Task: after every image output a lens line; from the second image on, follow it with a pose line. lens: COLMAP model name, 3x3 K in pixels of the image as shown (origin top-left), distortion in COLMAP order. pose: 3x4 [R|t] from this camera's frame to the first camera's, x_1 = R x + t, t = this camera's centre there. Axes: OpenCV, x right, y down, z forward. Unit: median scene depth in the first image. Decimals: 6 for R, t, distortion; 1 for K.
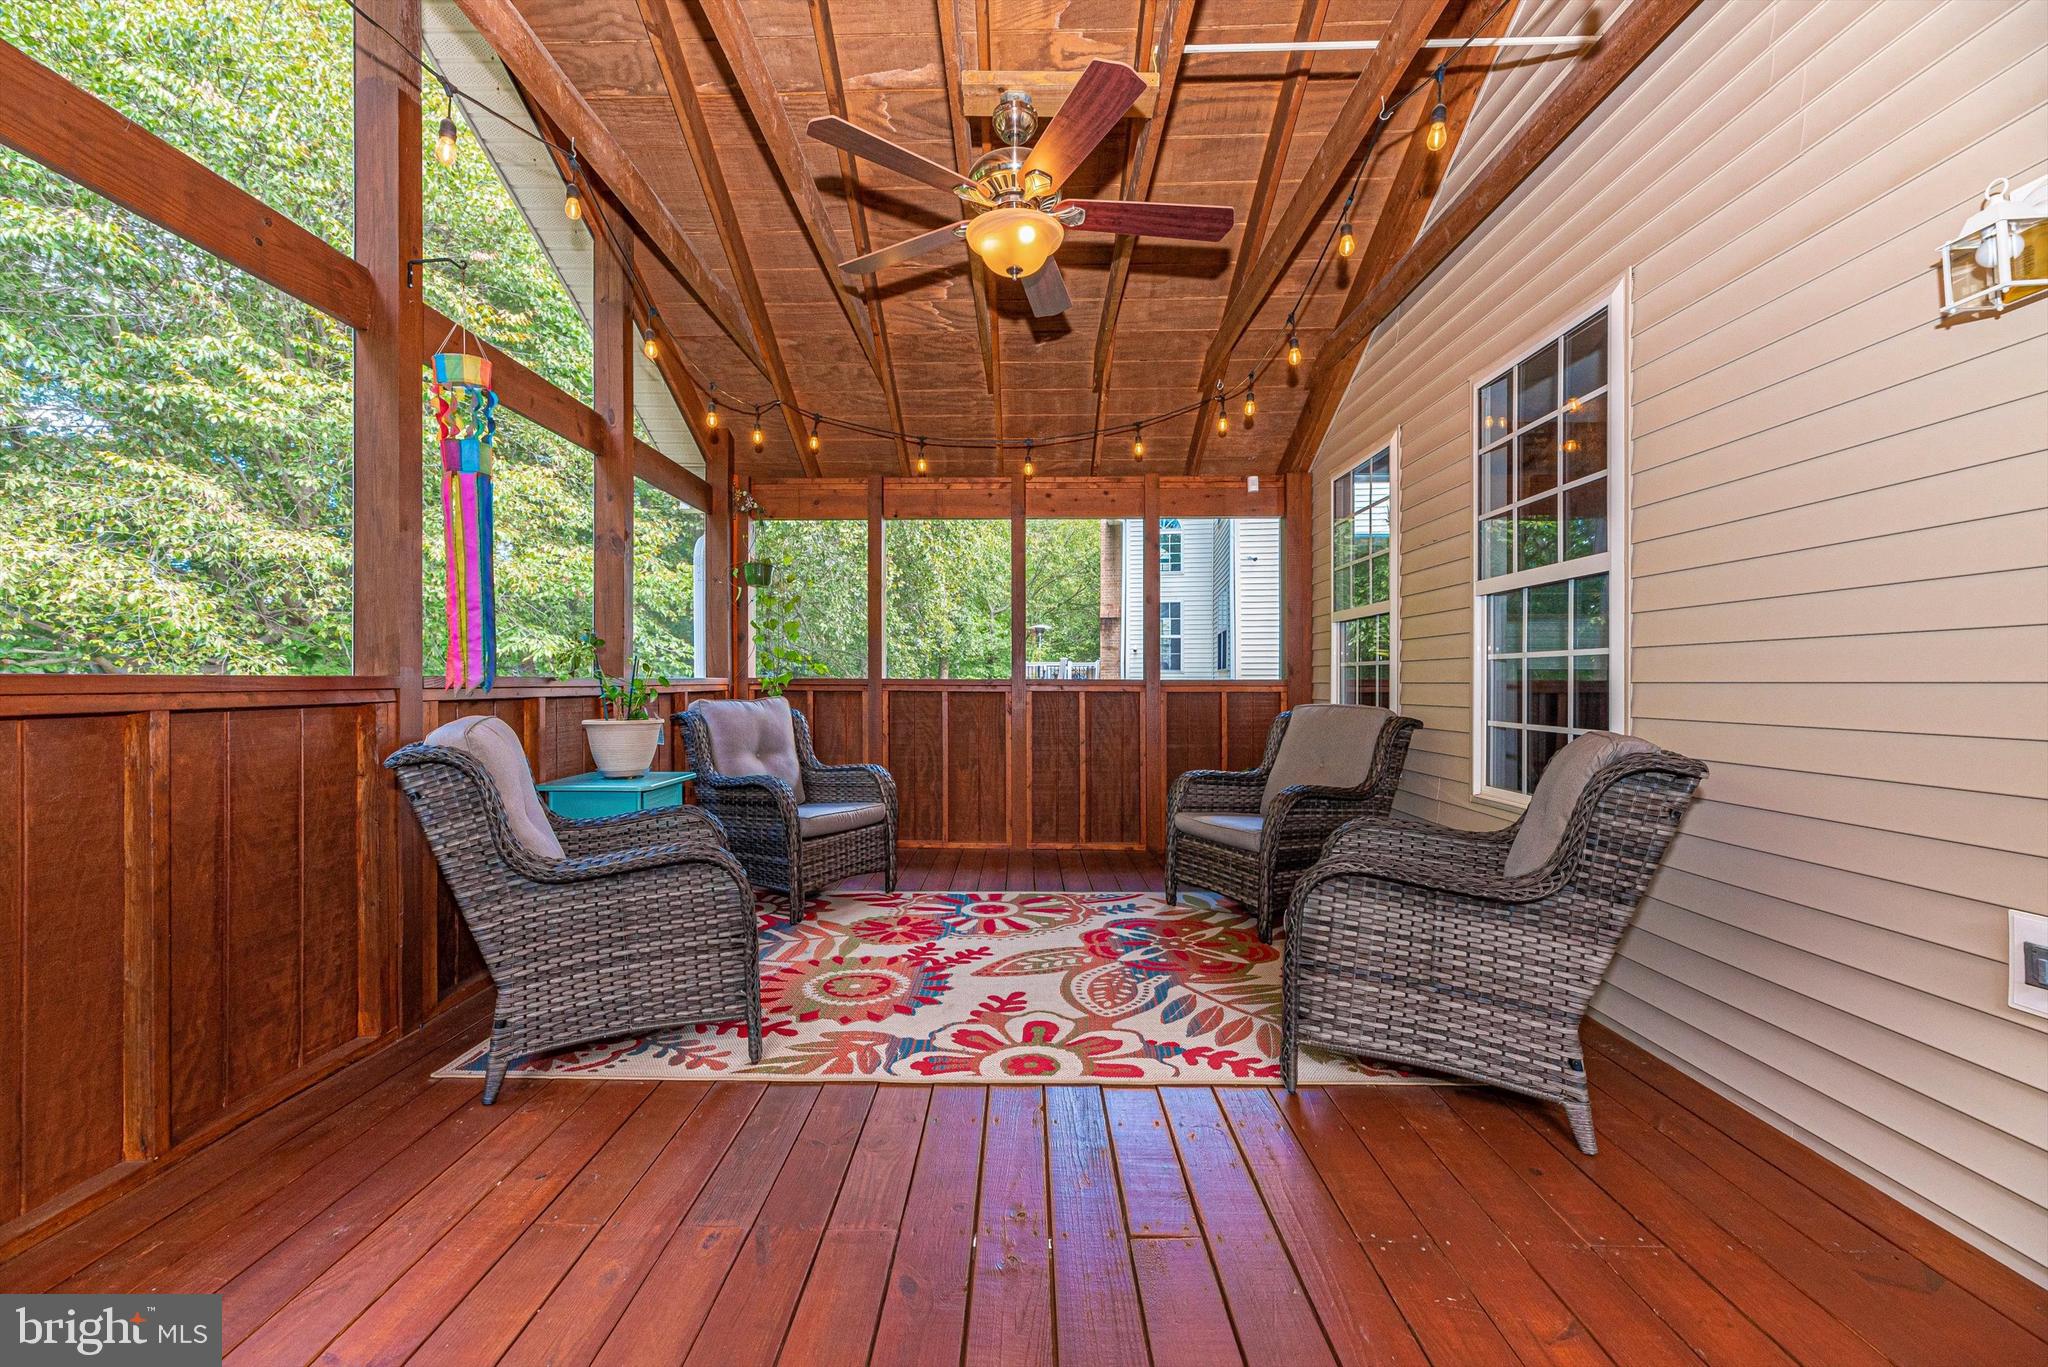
lens RADIAL K [[827.2, 0, 994.3], [0, 827.2, 681.8], [0, 0, 1]] dist [0.000160, 0.000161]
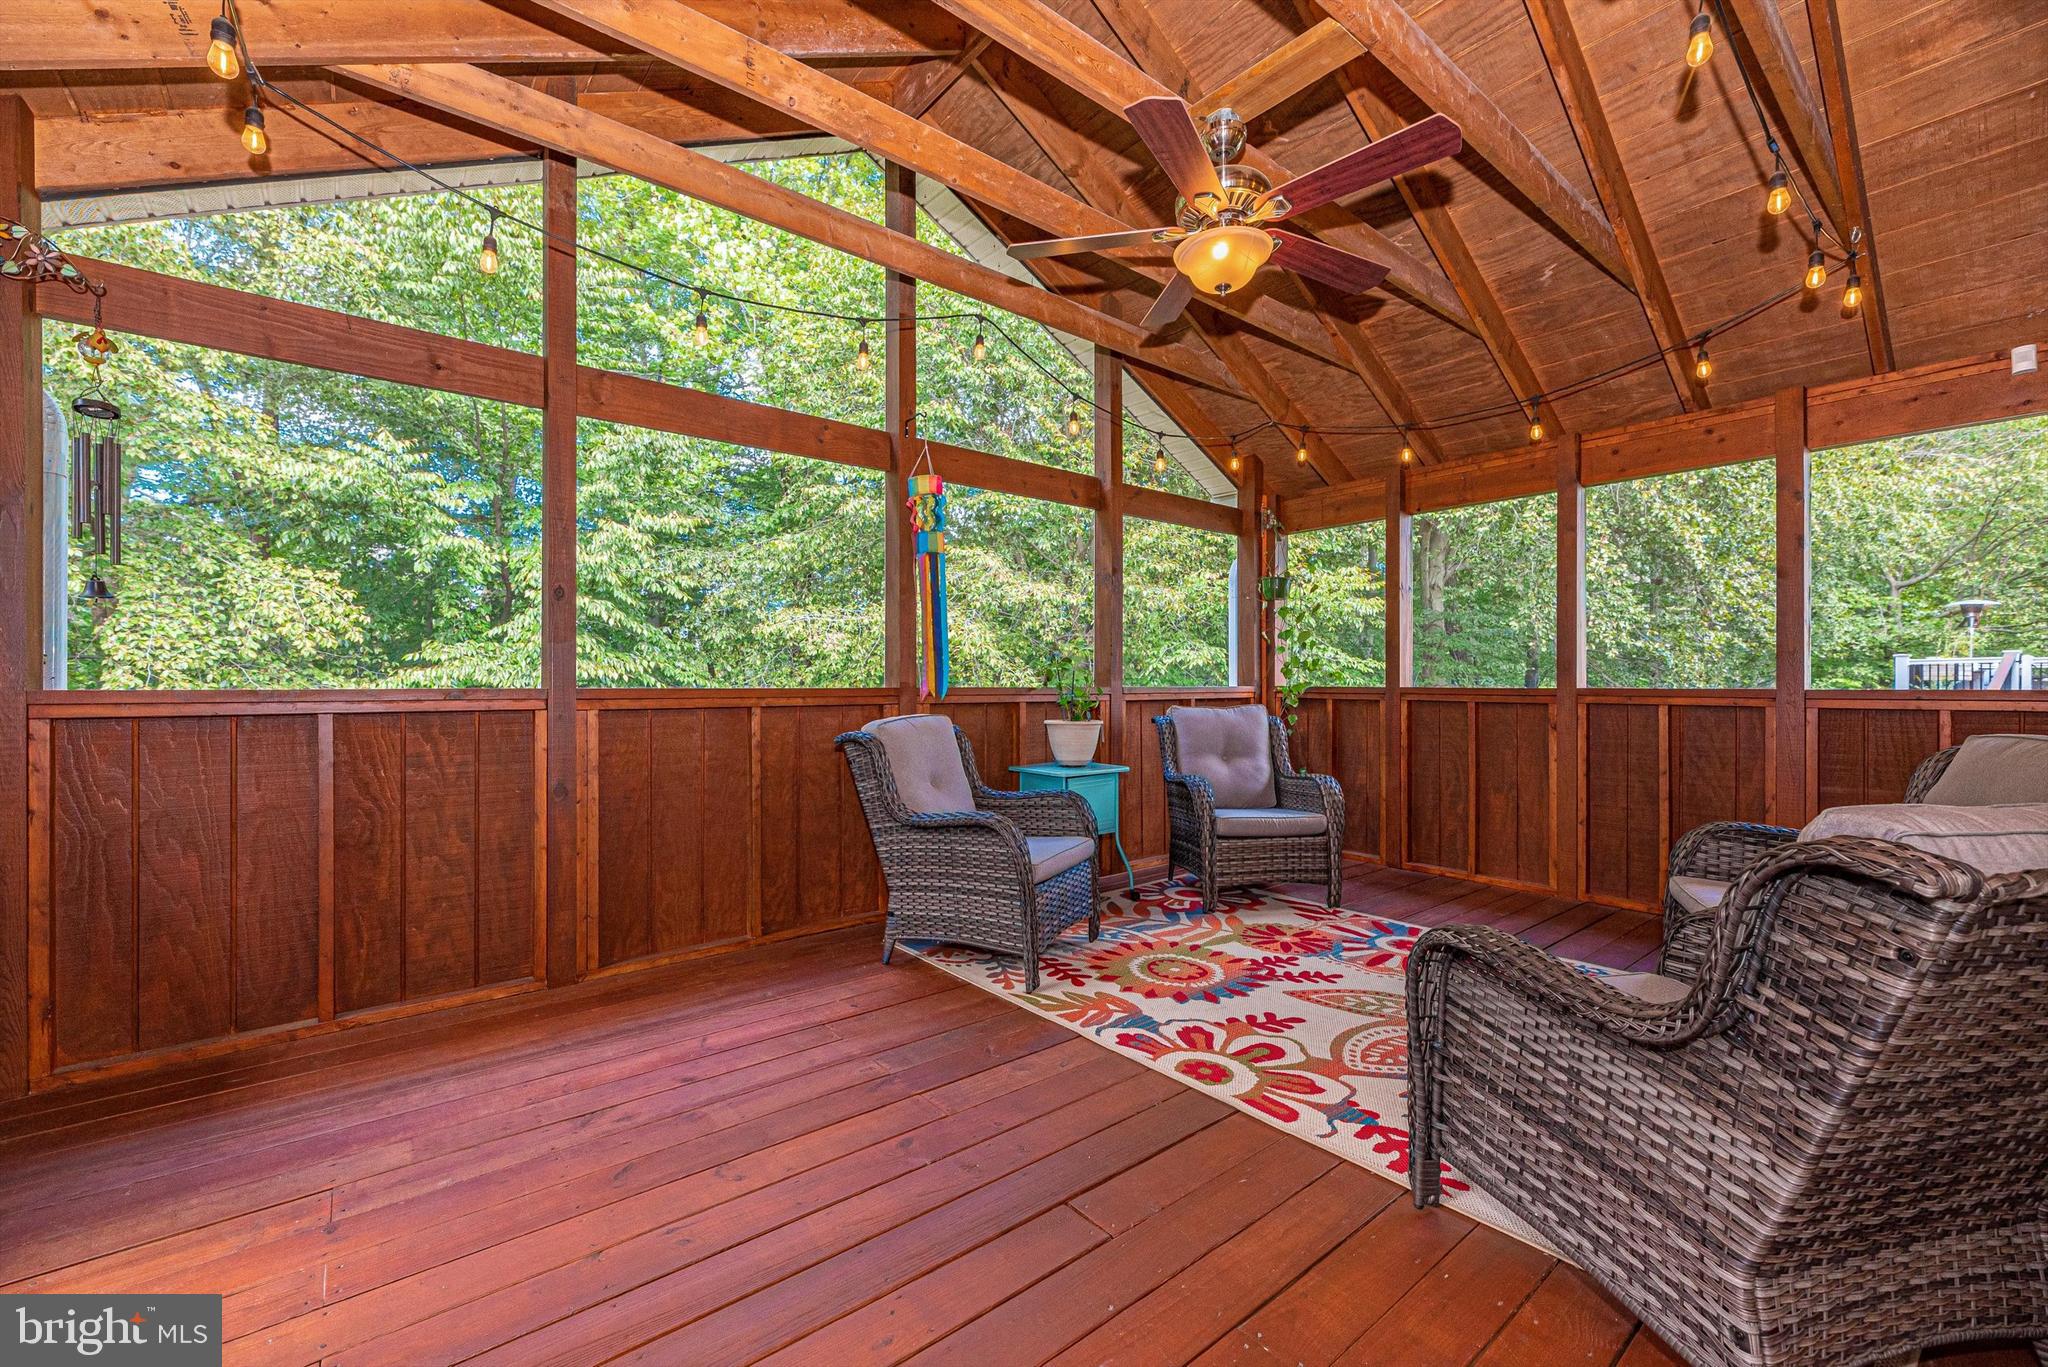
lens RADIAL K [[819.9, 0, 1023.8], [0, 819.9, 691.3], [0, 0, 1]] dist [0.000328, 0.000193]
pose [[0.654896, 0.006215, -0.755693, 0.494248], [-0.000850, 0.999972, 0.007486, -0.009401], [0.755719, -0.004260, 0.654883, 0.128772]]
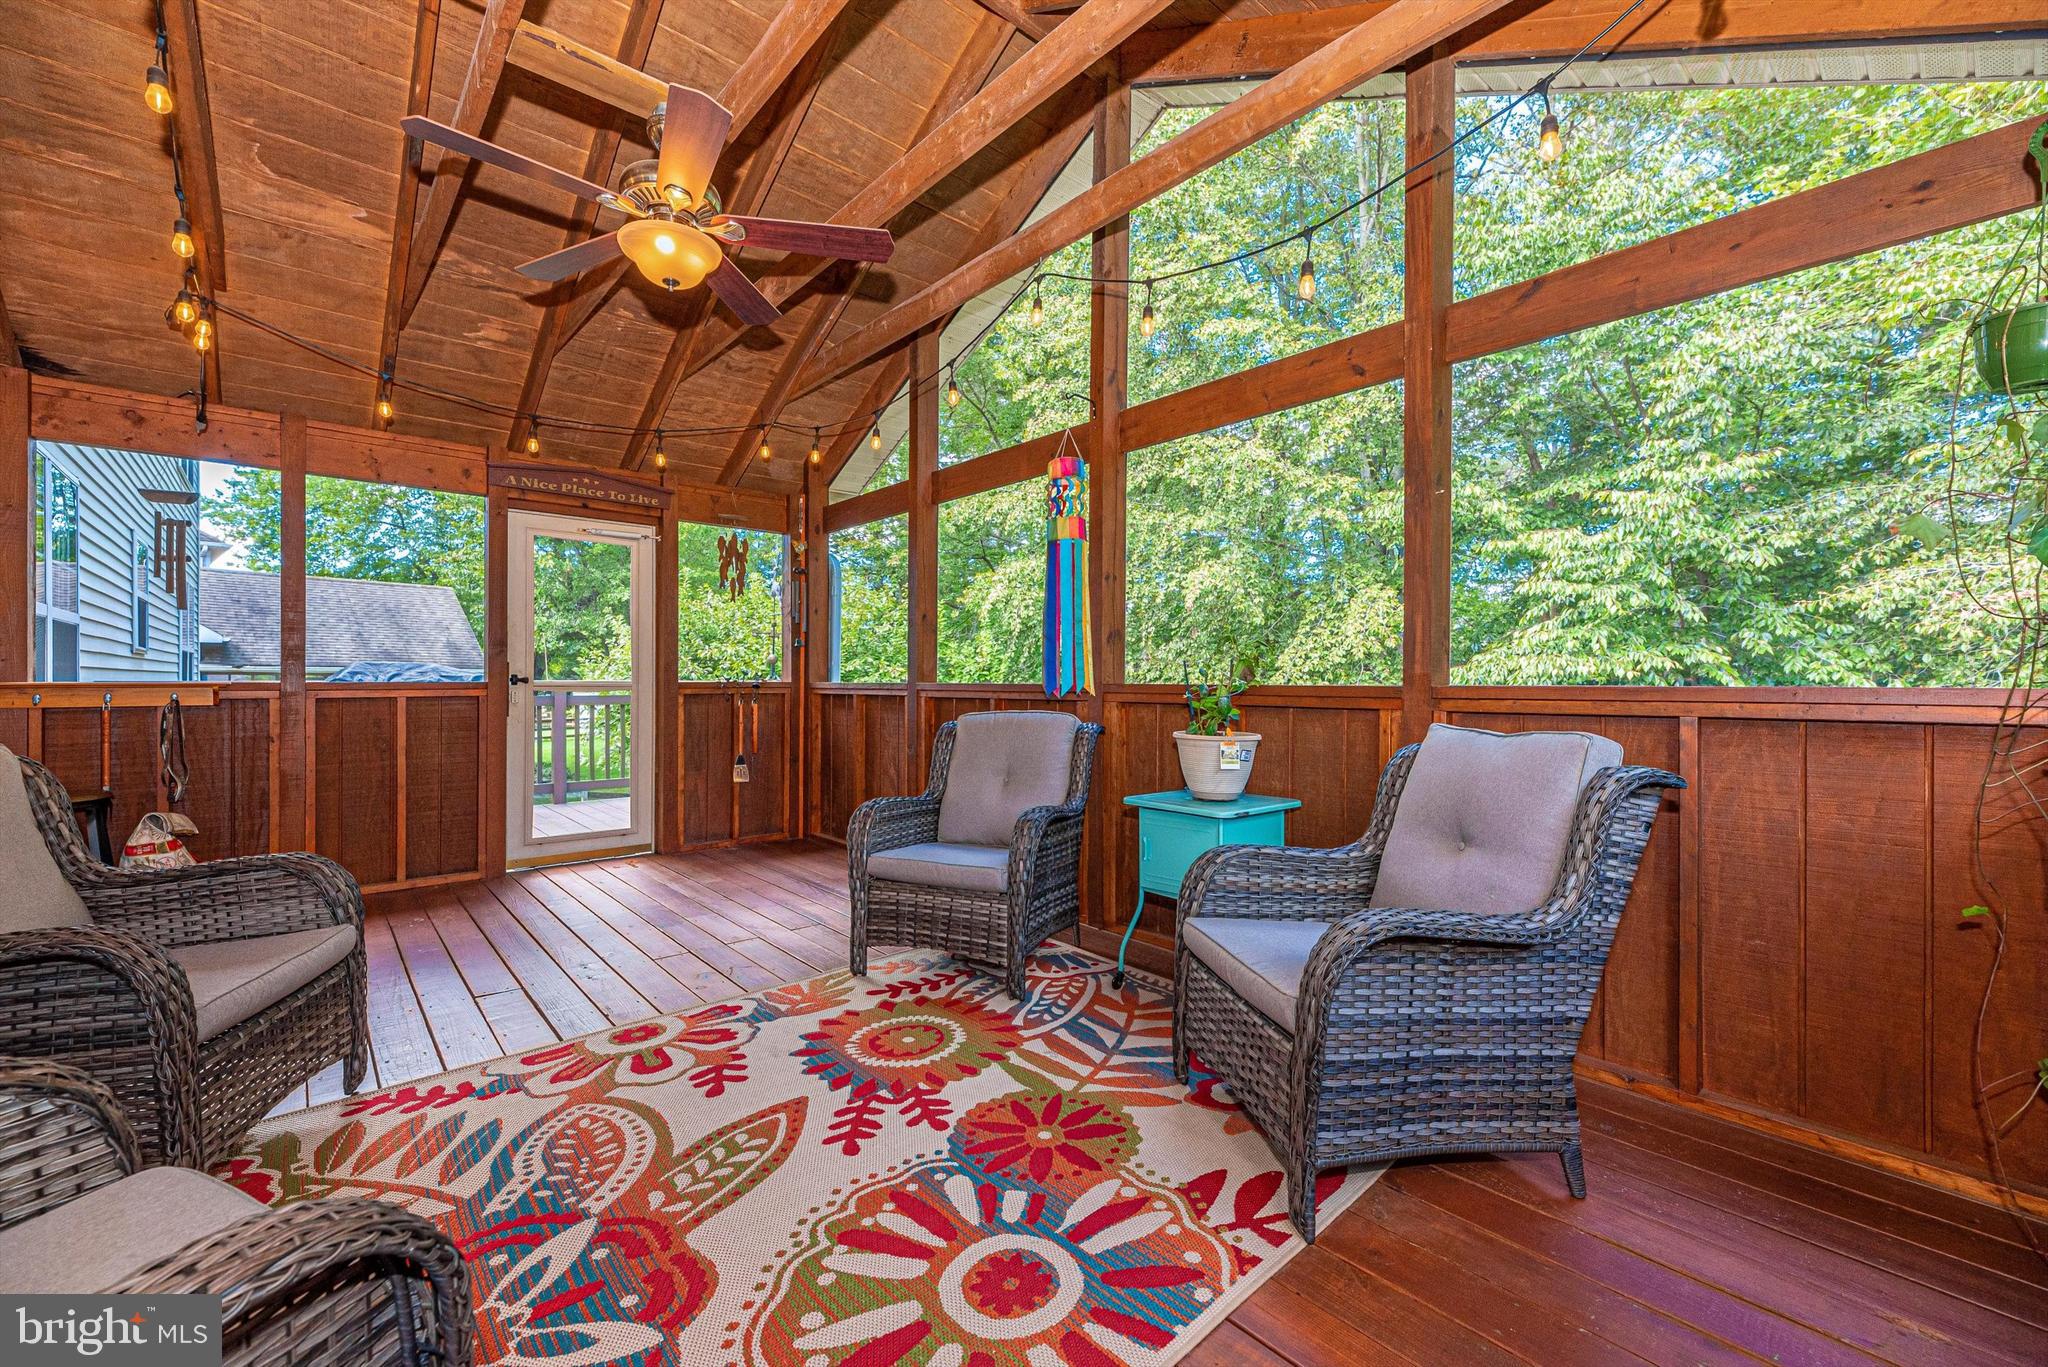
lens RADIAL K [[819.9, 0, 1023.8], [0, 819.9, 691.3], [0, 0, 1]] dist [0.000328, 0.000193]
pose [[-0.720624, 0.006478, -0.693296, 0.324074], [-0.003587, 0.999908, 0.013071, -0.010961], [0.693317, 0.011907, -0.720535, 1.613974]]
